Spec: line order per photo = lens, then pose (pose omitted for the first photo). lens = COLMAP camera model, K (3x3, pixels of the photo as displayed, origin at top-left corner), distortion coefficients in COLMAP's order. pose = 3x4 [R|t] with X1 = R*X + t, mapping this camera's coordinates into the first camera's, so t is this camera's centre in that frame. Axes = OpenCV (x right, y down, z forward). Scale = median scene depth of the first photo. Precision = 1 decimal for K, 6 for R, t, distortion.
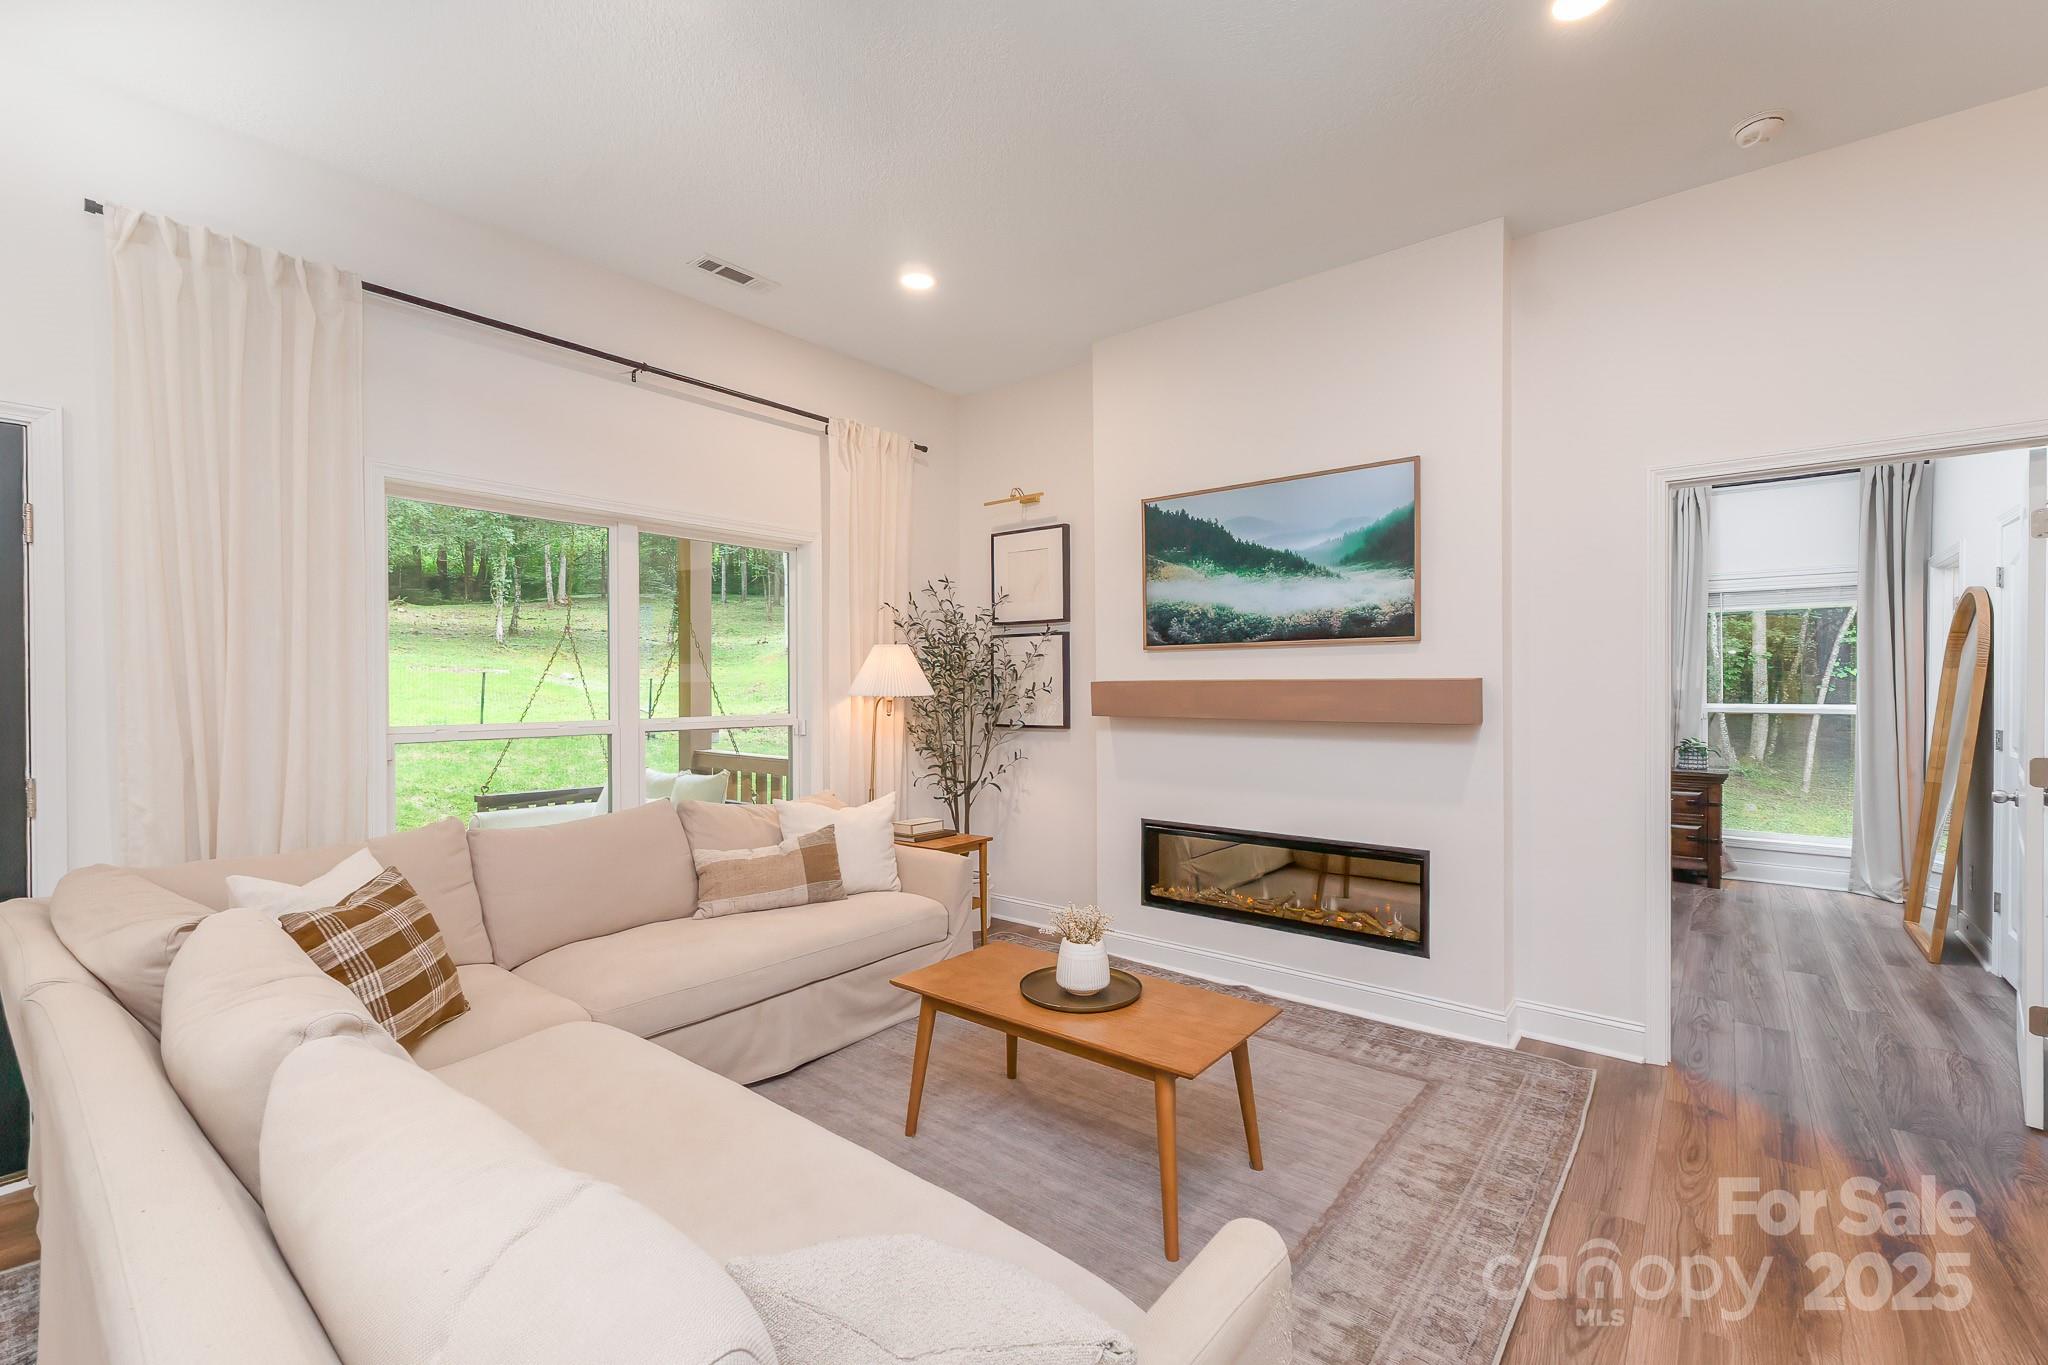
lens RADIAL K [[867.0, 0, 1008.5], [0, 867.0, 682.4], [0, 0, 1]] dist [0.011397, 0.000105]
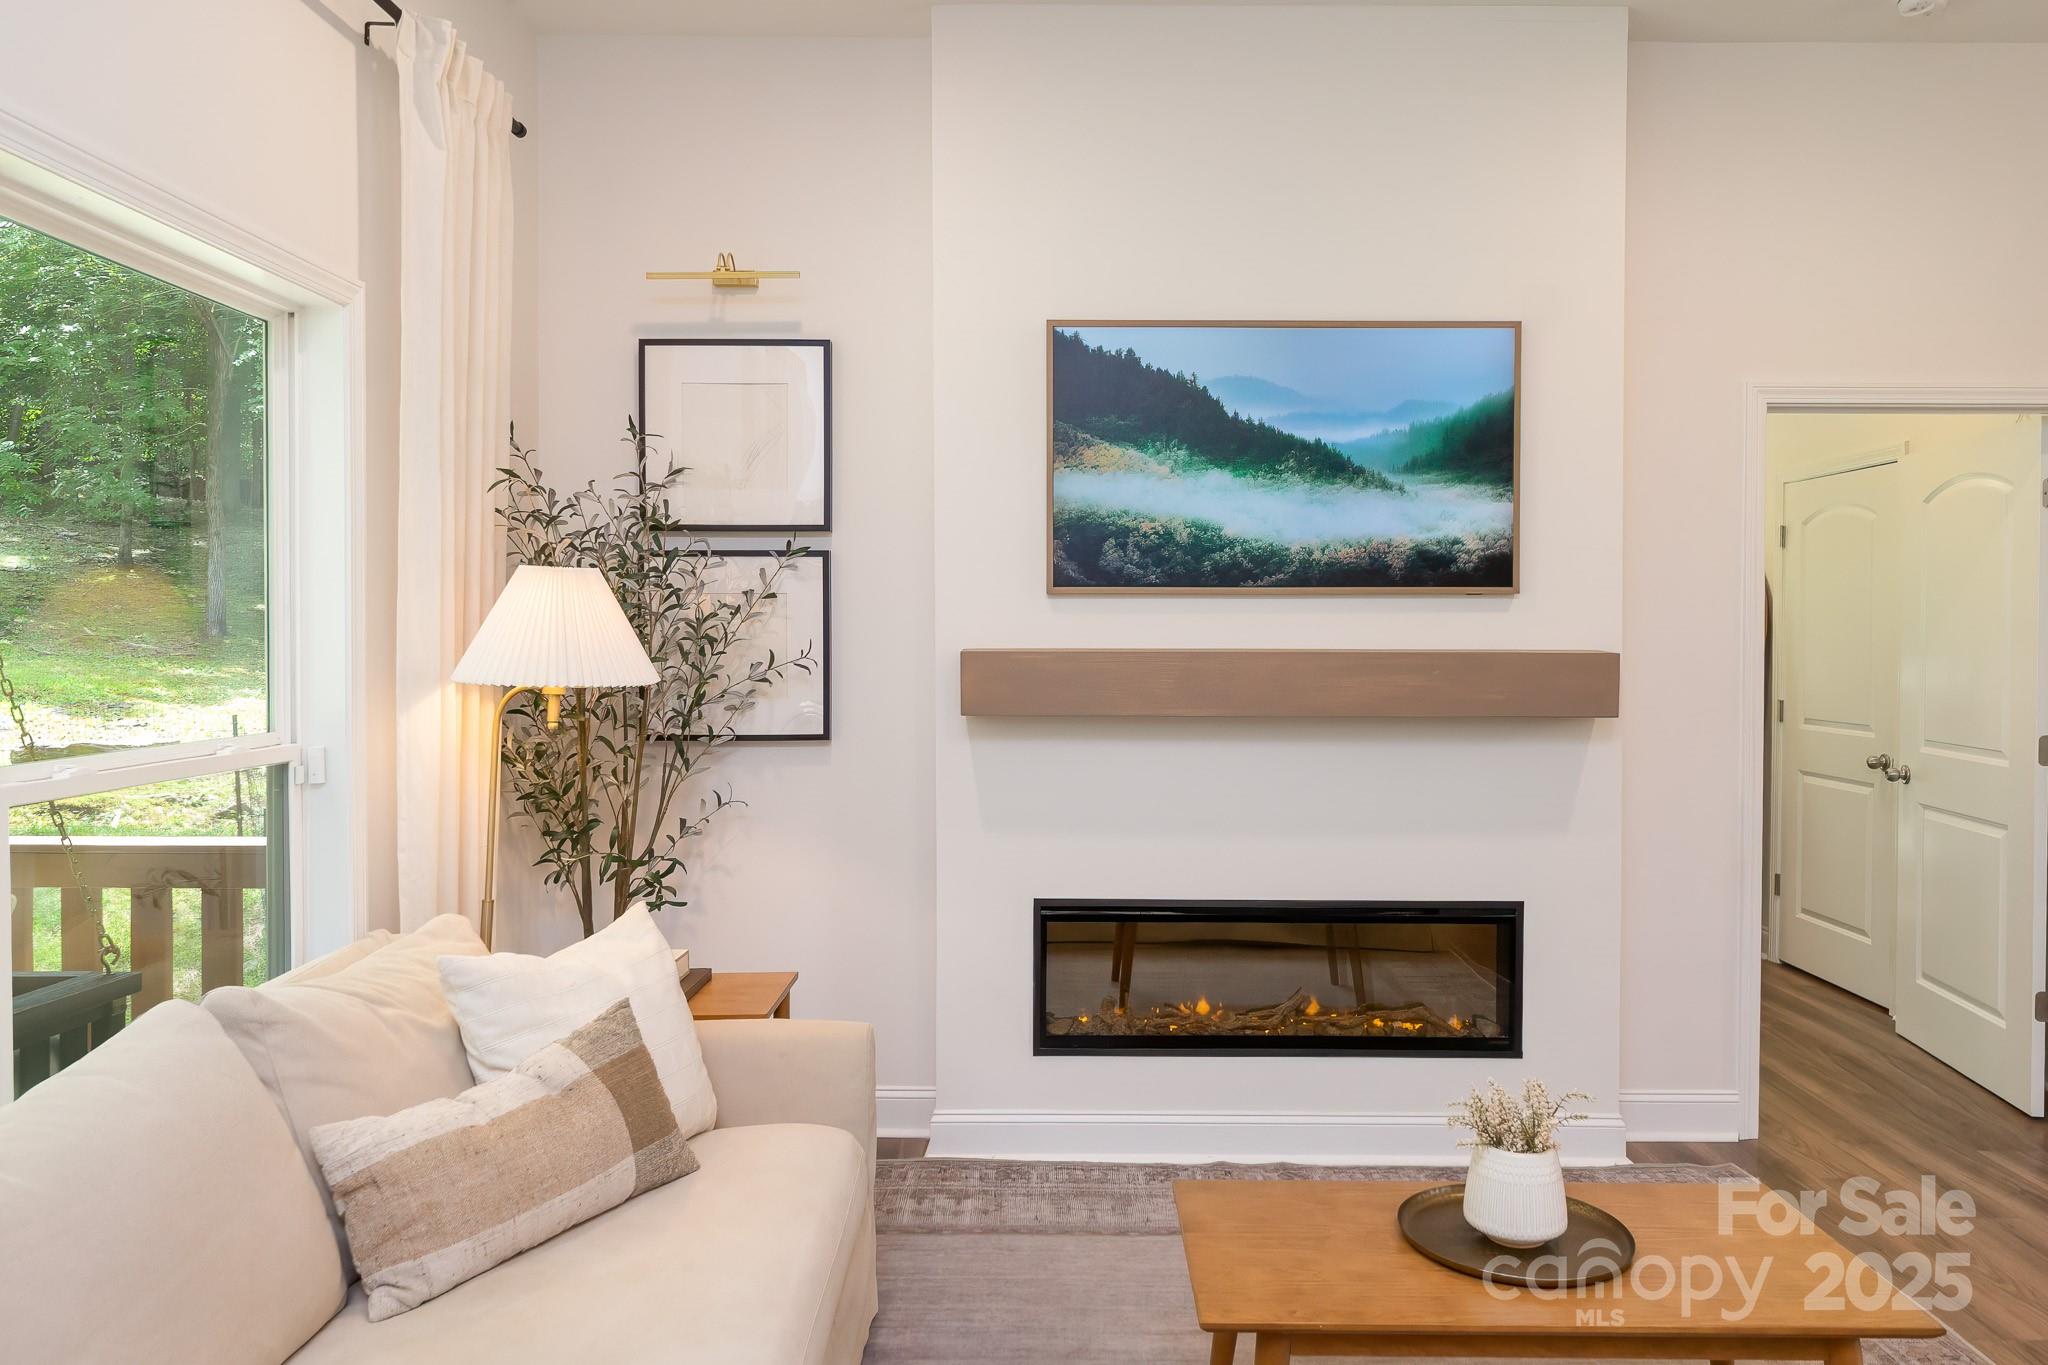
lens RADIAL K [[1436.8, 0, 1025.6], [0, 1436.8, 651.1], [0, 0, 1]] dist [-0.000663, -0.001070]
pose [[0.776145, -0.003151, 0.630547, -0.461988], [-0.007446, 0.999872, 0.014162, -0.014762], [-0.630511, -0.015686, 0.776022, 0.322273]]
